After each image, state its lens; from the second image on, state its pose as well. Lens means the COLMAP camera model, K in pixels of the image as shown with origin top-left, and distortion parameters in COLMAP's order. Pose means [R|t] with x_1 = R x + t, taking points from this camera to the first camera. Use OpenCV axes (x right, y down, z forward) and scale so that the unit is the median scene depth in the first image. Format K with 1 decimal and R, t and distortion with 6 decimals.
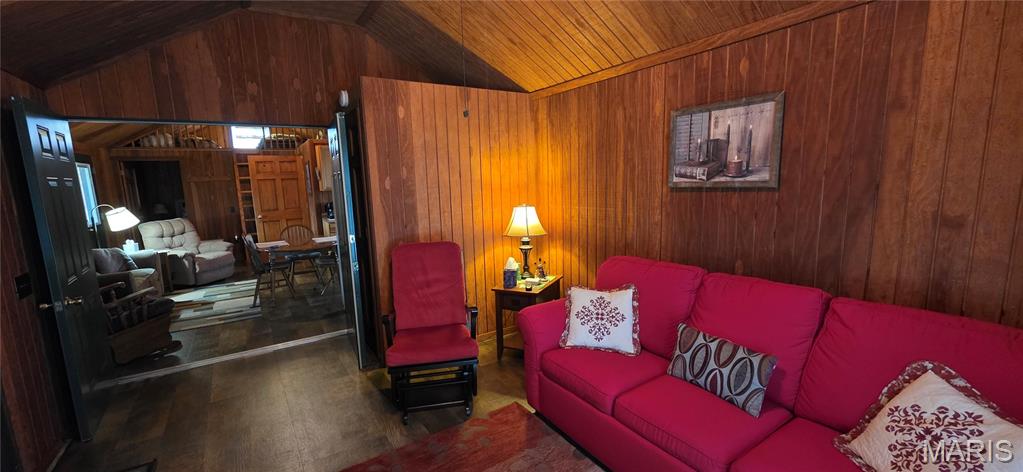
lens RADIAL K [[408.9, 0, 507.0], [0, 408.9, 237.8], [0, 0, 1]] dist [0.001062, 0.000240]
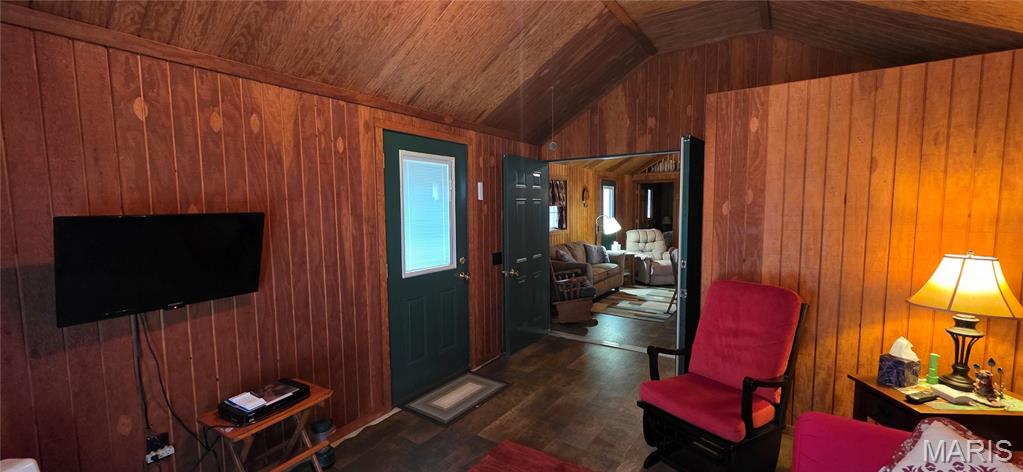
lens RADIAL K [[408.9, 0, 507.8], [0, 408.9, 237.6], [0, 0, 1]] dist [0.001062, 0.000240]
pose [[0.385136, 0.101271, -0.917287, 0.318858], [-0.137035, 0.989217, 0.051677, -0.048905], [0.912629, 0.105798, 0.394860, 0.214666]]
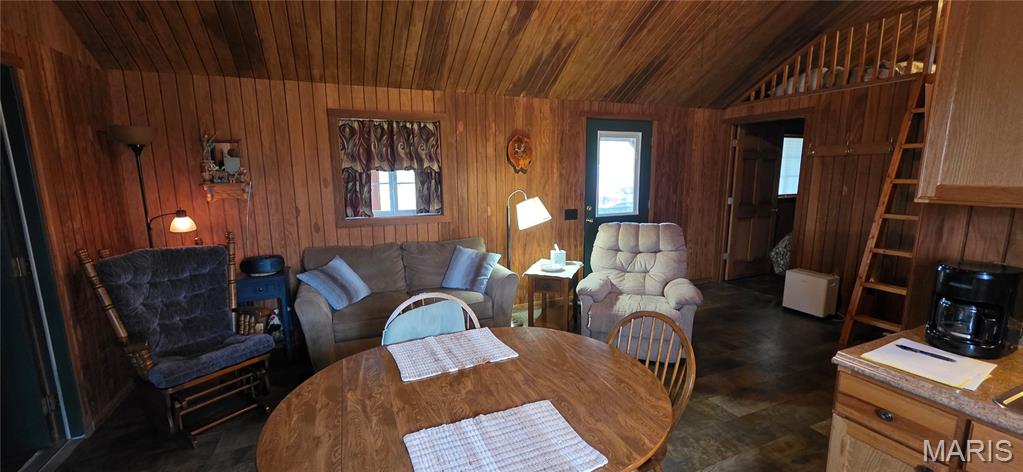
lens RADIAL K [[408.9, 0, 507.2], [0, 408.9, 239.4], [0, 0, 1]] dist [0.001062, 0.000240]
pose [[-0.165840, 0.195607, -0.966558, -0.443496], [-0.131256, 0.967032, 0.218223, -0.231561], [0.977379, 0.163057, -0.134698, 1.684304]]
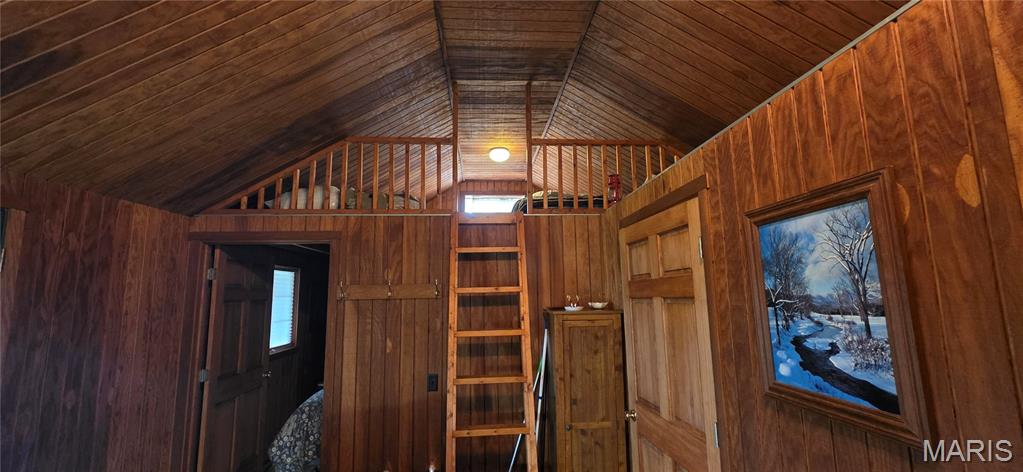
lens RADIAL K [[408.9, 0, 507.8], [0, 408.9, 238.0], [0, 0, 1]] dist [0.001062, 0.000240]
pose [[0.874649, -0.046730, -0.482499, -1.119156], [-0.083224, 0.966089, -0.244428, -0.269164], [0.477559, 0.253944, 0.841100, 1.786321]]
